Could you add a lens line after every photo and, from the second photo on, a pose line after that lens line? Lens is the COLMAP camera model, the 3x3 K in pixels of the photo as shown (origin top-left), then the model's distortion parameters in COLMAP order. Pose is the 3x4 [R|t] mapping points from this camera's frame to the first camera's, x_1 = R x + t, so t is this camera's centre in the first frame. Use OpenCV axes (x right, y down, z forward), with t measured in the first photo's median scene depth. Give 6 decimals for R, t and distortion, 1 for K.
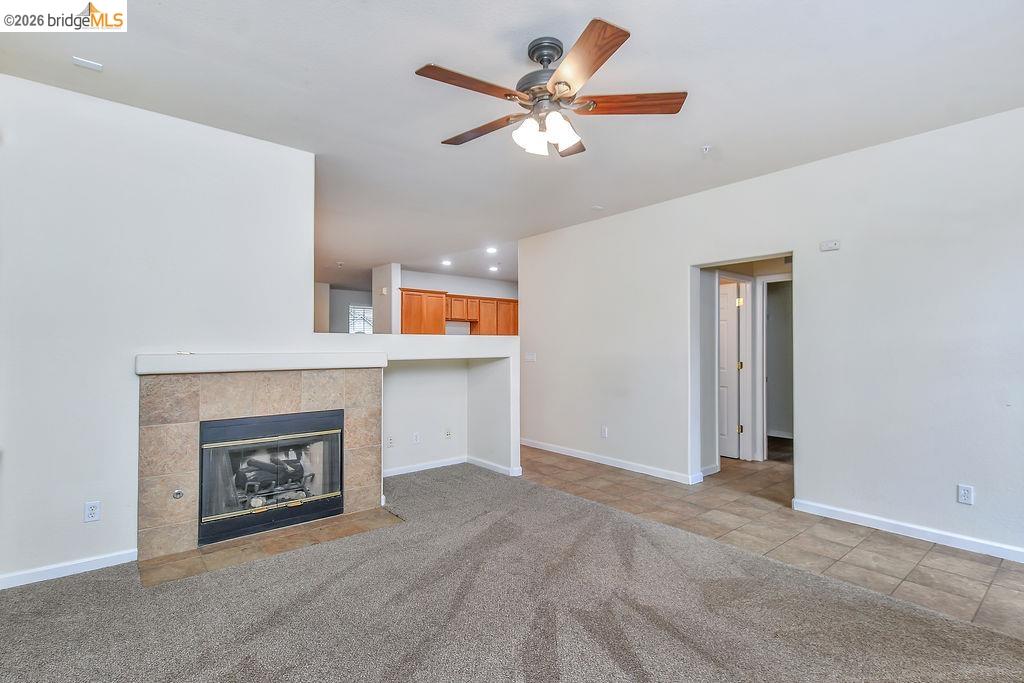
lens RADIAL K [[479.5, 0, 507.1], [0, 479.5, 347.7], [0, 0, 1]] dist [0.003778, -0.000202]
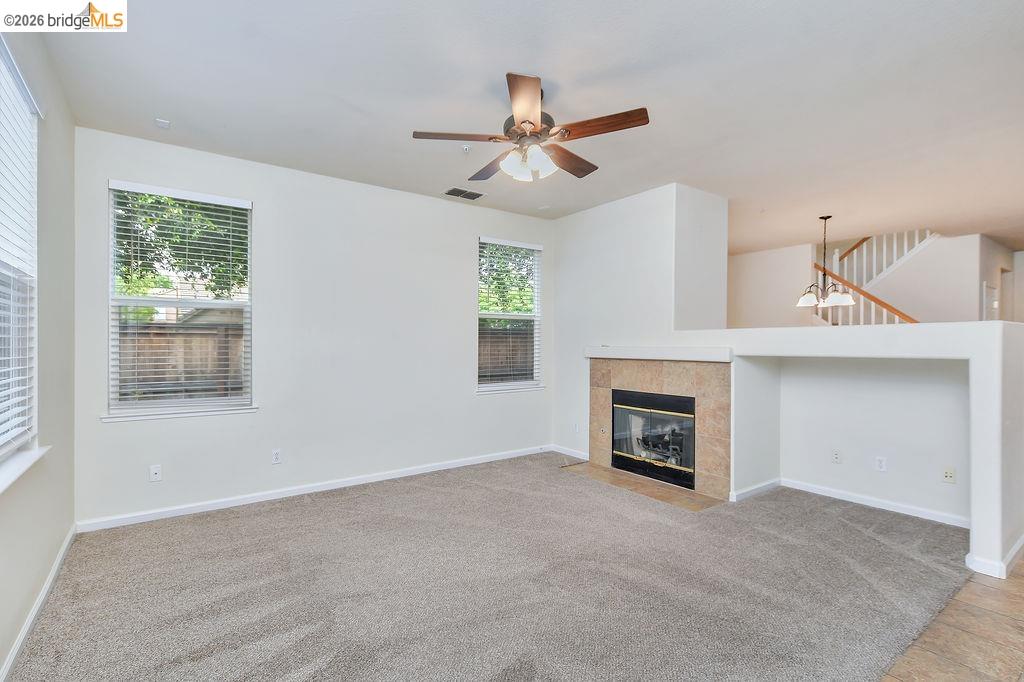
lens RADIAL K [[479.5, 0, 507.1], [0, 479.5, 347.2], [0, 0, 1]] dist [0.003778, -0.000202]
pose [[-0.070872, 0.011106, -0.997424, 0.878663], [0.000201, 0.999938, 0.011120, -0.001592], [0.997485, 0.000587, -0.070870, 0.702332]]
